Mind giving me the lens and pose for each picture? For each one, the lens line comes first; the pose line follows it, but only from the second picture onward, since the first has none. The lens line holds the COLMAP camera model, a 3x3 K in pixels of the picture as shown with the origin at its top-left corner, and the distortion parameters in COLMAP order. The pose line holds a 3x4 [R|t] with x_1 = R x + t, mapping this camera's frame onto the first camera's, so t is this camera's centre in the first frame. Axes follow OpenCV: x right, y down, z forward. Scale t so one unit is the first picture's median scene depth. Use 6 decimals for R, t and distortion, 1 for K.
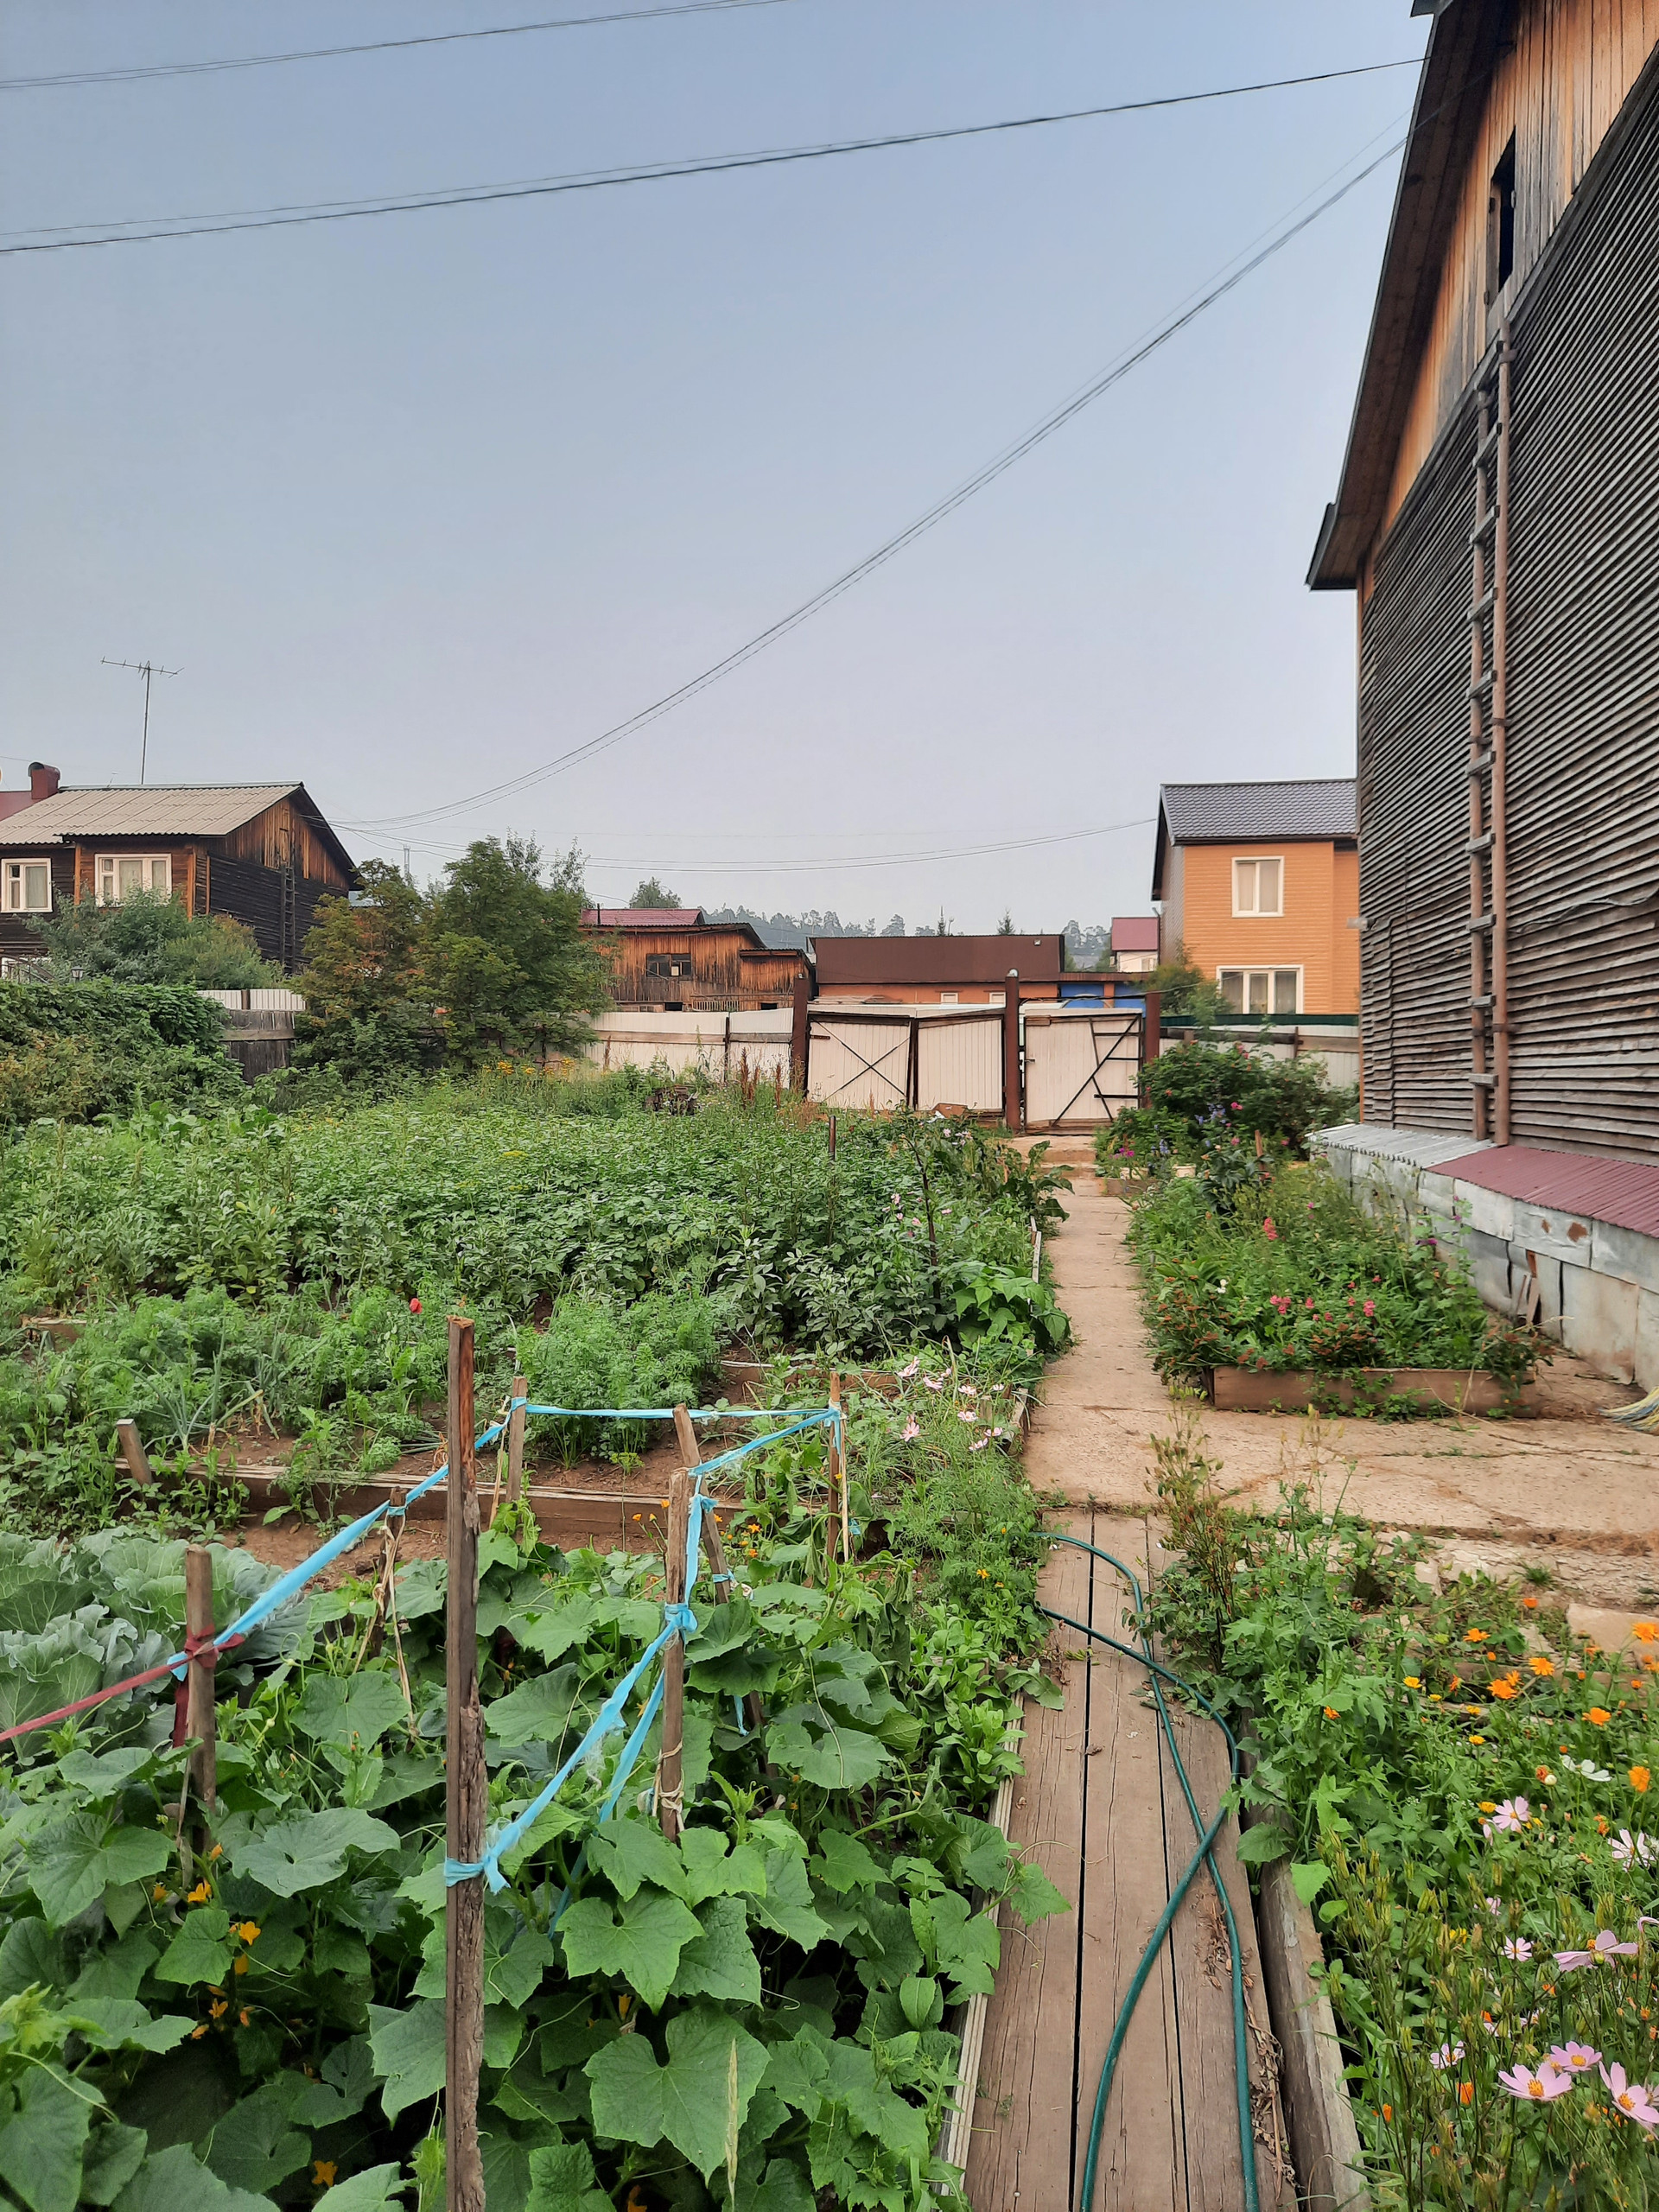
lens RADIAL K [[1619.6, 0, 805.0], [0, 1619.6, 1113.2], [0, 0, 1]] dist [0.035398, -0.040207]
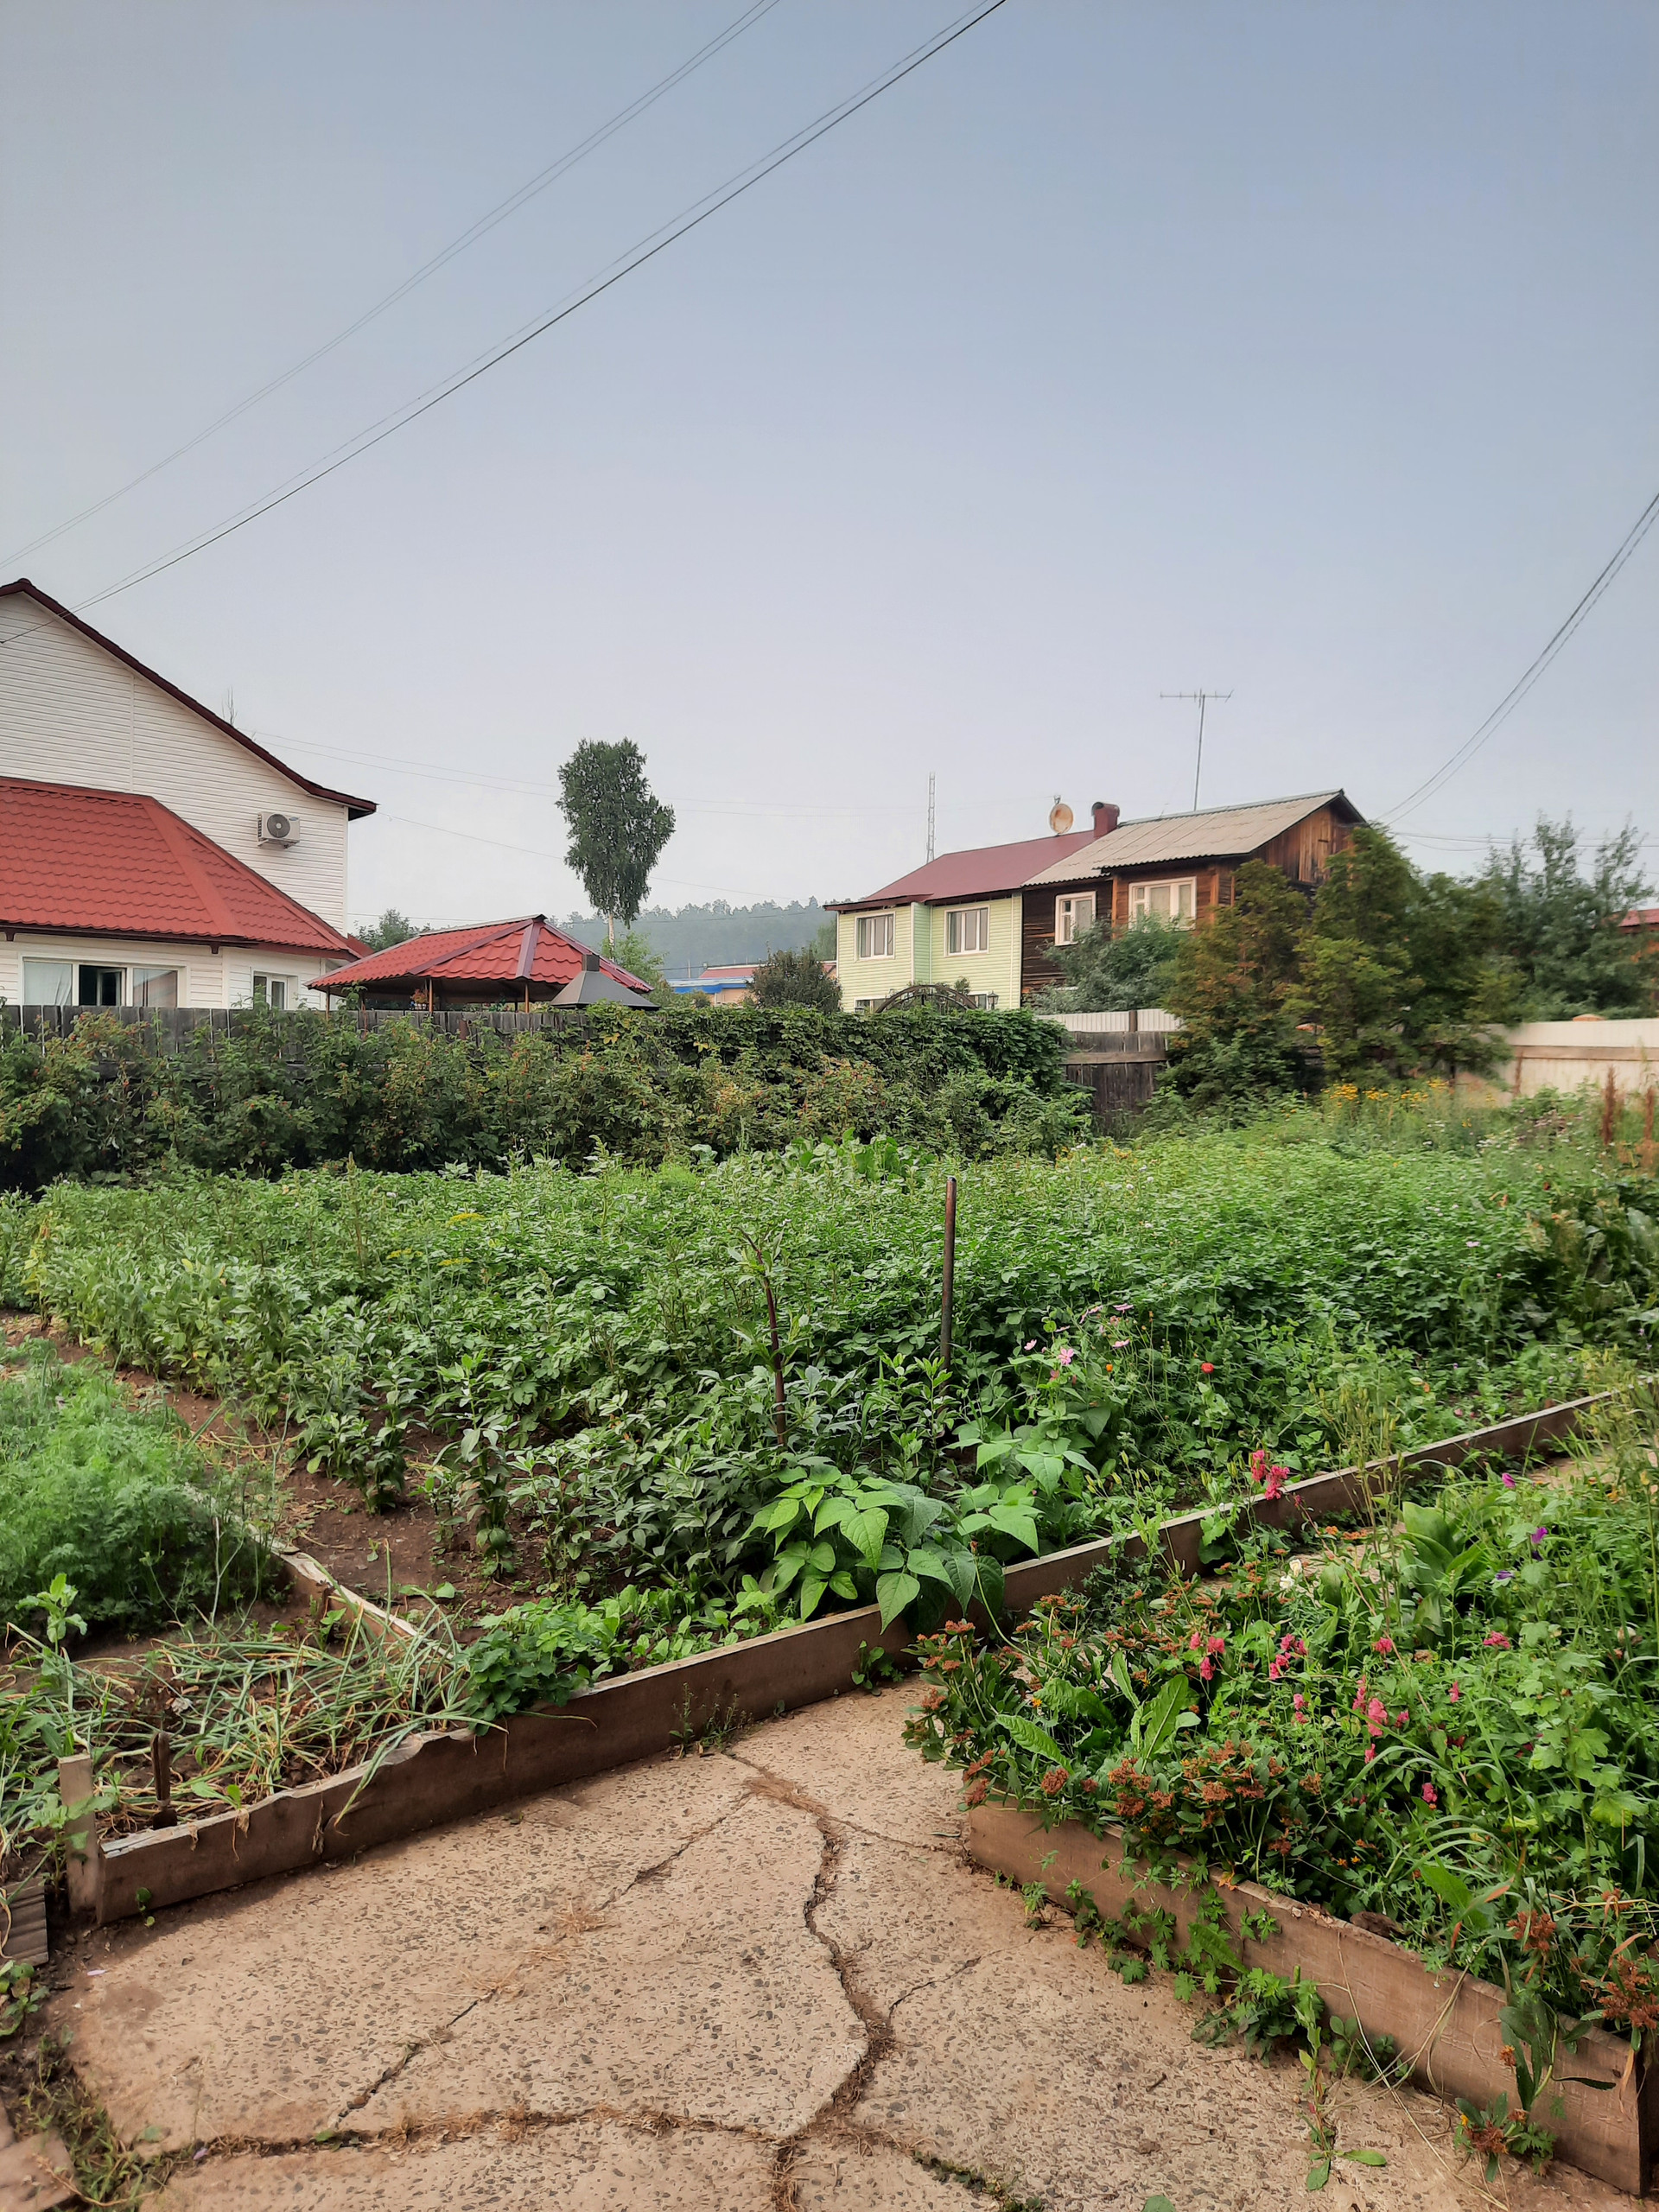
lens RADIAL K [[1619.6, 0, 805.0], [0, 1619.6, 1113.2], [0, 0, 1]] dist [0.035398, -0.040207]
pose [[0.766670, 0.008020, -0.641991, 0.121831], [-0.016047, 0.999849, -0.006672, -0.006047], [0.641841, 0.015418, 0.766683, 0.145711]]
